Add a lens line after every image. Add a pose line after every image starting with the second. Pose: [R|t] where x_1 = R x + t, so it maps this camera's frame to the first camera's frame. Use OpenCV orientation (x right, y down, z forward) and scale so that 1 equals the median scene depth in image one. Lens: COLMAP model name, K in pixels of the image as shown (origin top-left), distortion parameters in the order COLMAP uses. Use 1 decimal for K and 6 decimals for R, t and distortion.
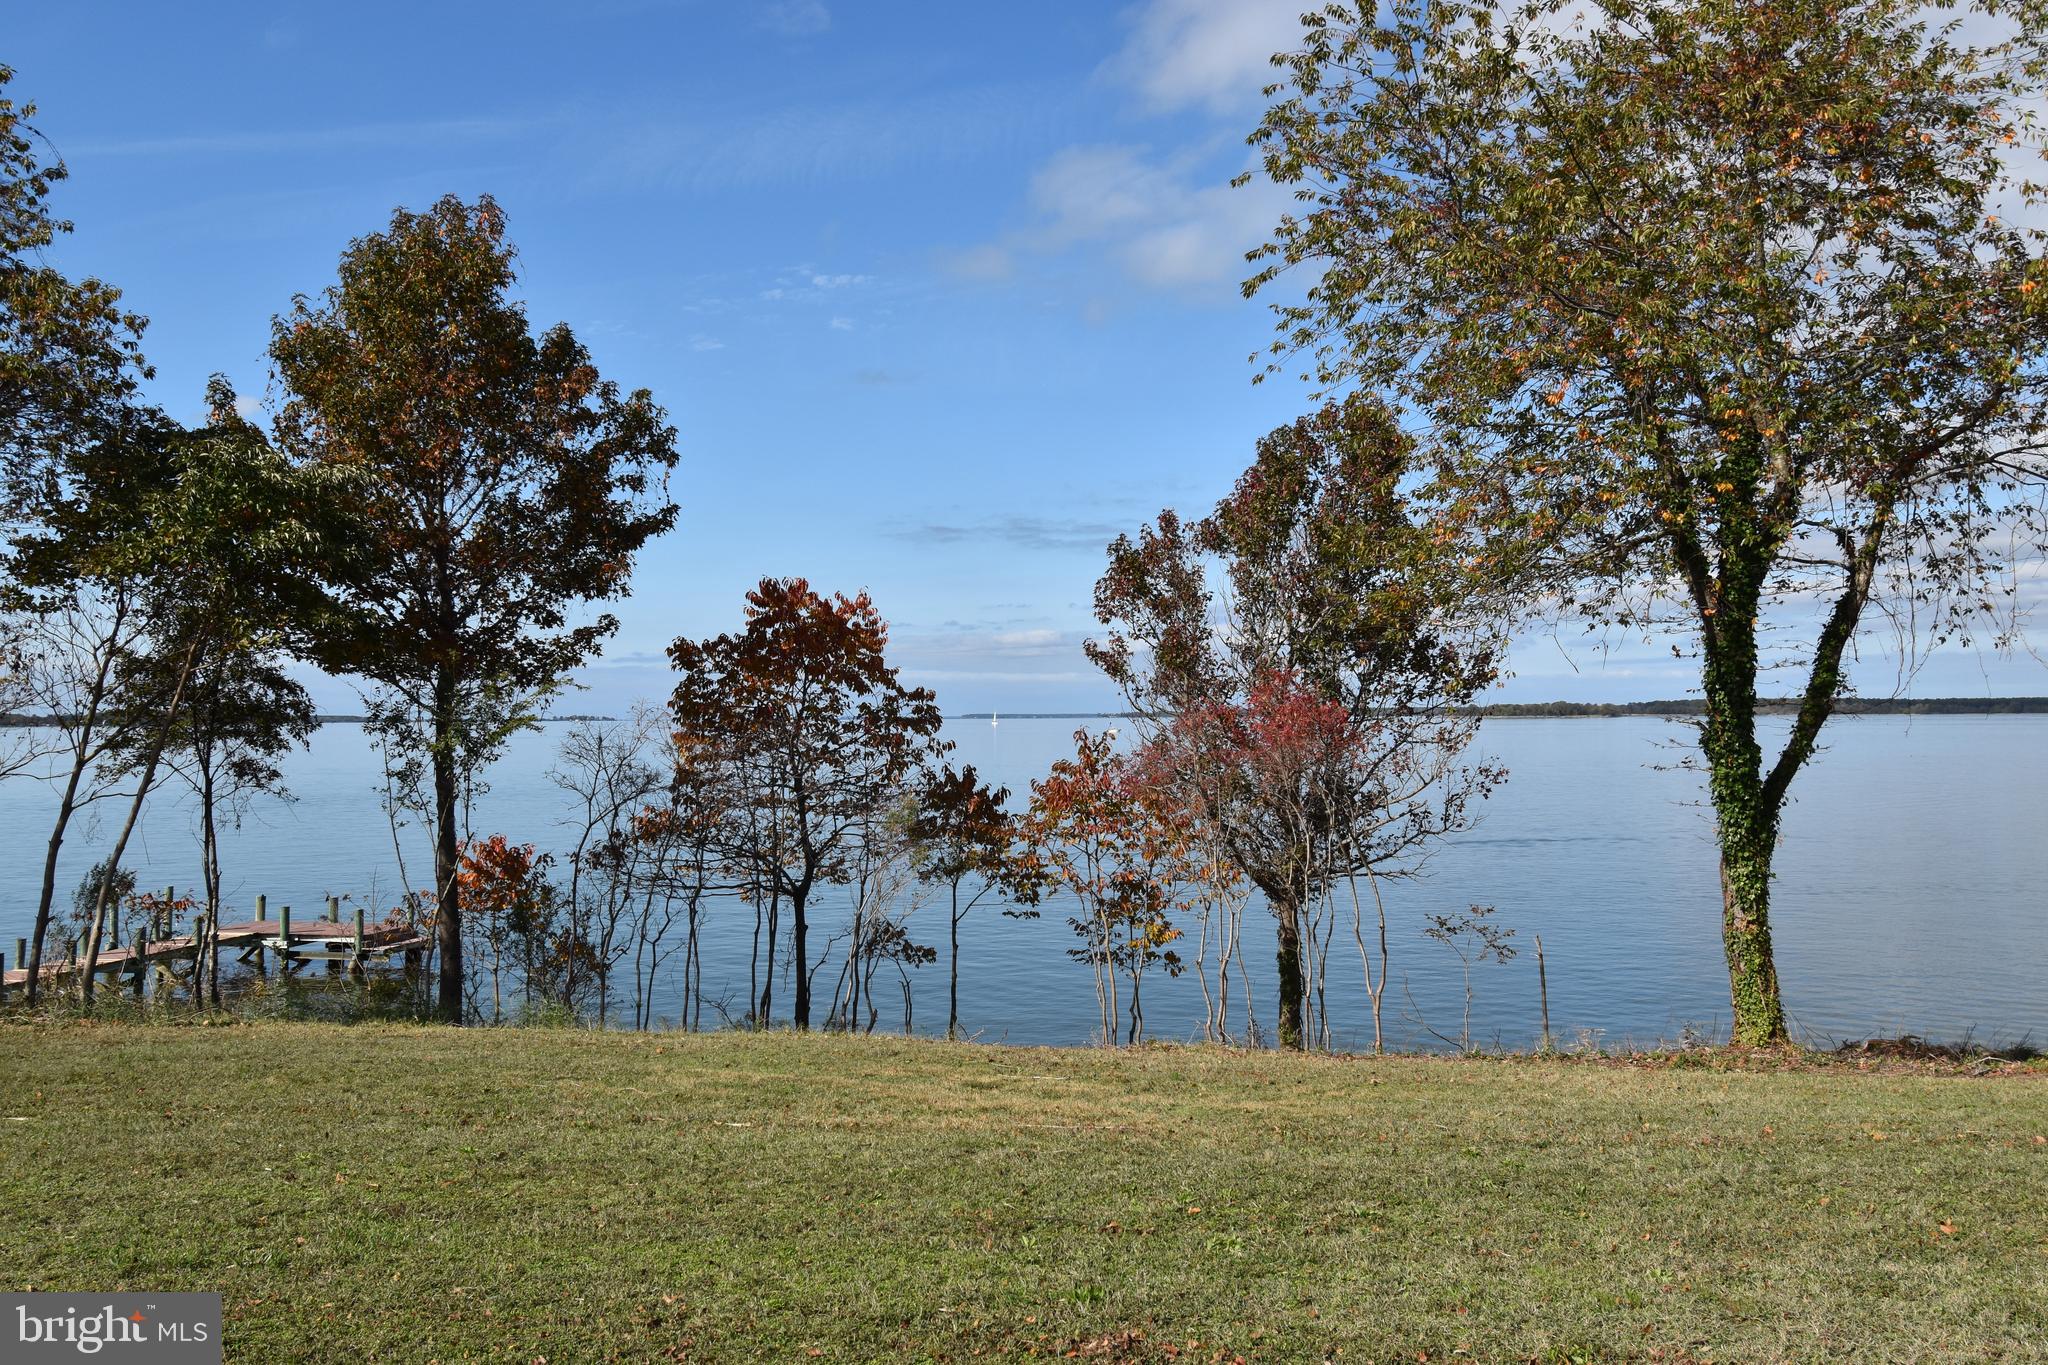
lens RADIAL K [[1771.2, 0, 1024.0], [0, 1771.2, 682.5], [0, 0, 1]] dist [0.000237, -0.000037]
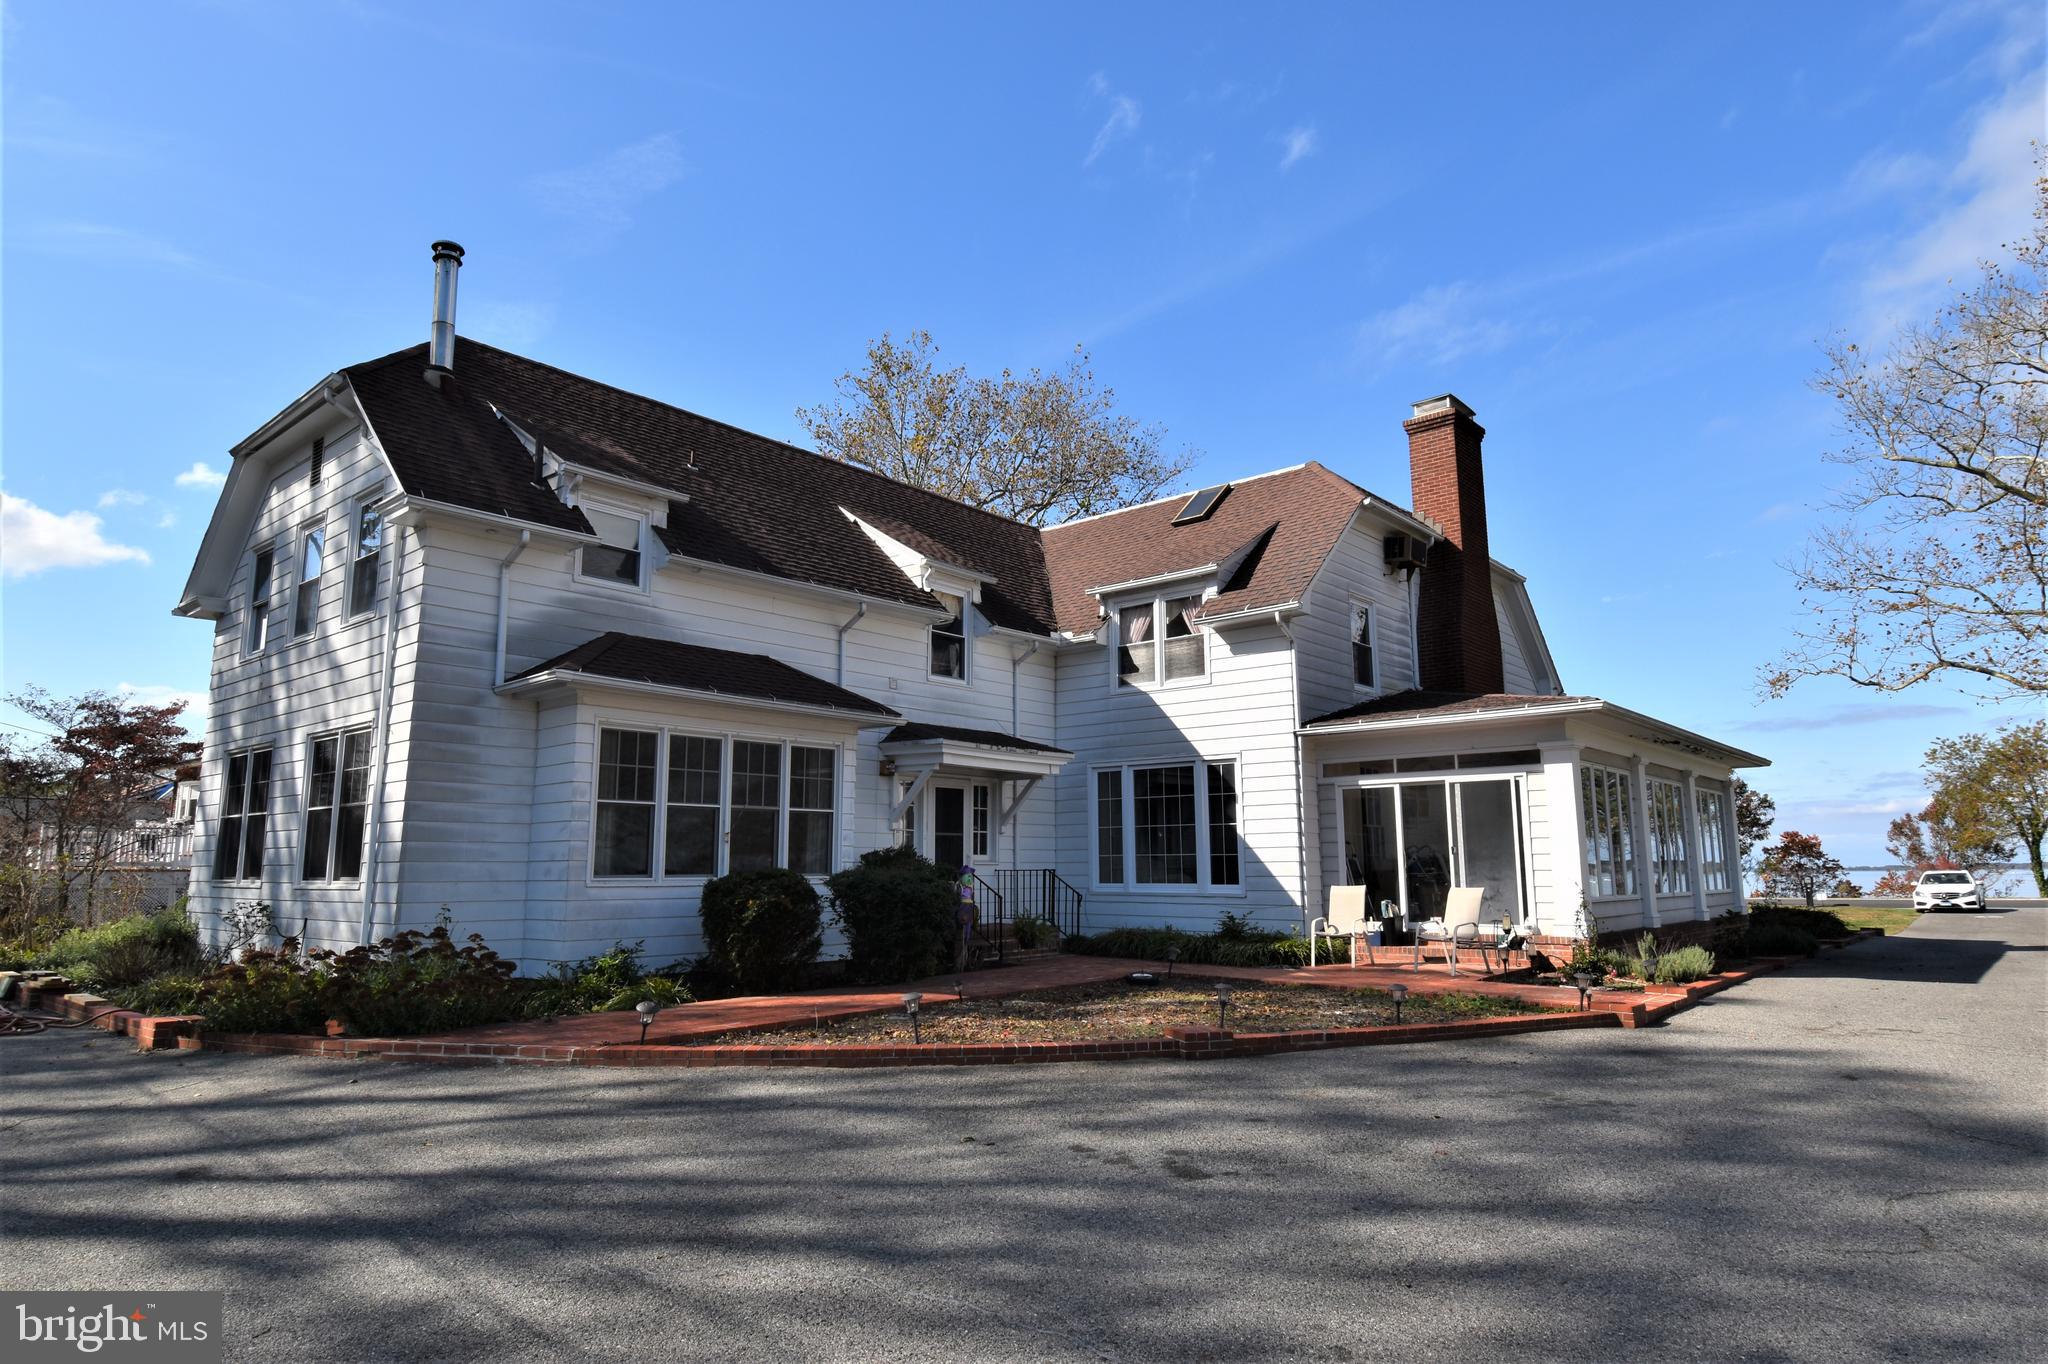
lens RADIAL K [[1183.7, 0, 1024.0], [0, 1183.7, 682.0], [0, 0, 1]] dist [-0.002703, -0.000944]
pose [[0.847647, -0.079319, -0.524599, -0.180503], [0.004954, 0.989902, -0.141667, -0.022493], [0.530538, 0.117485, 0.839480, -2.257615]]
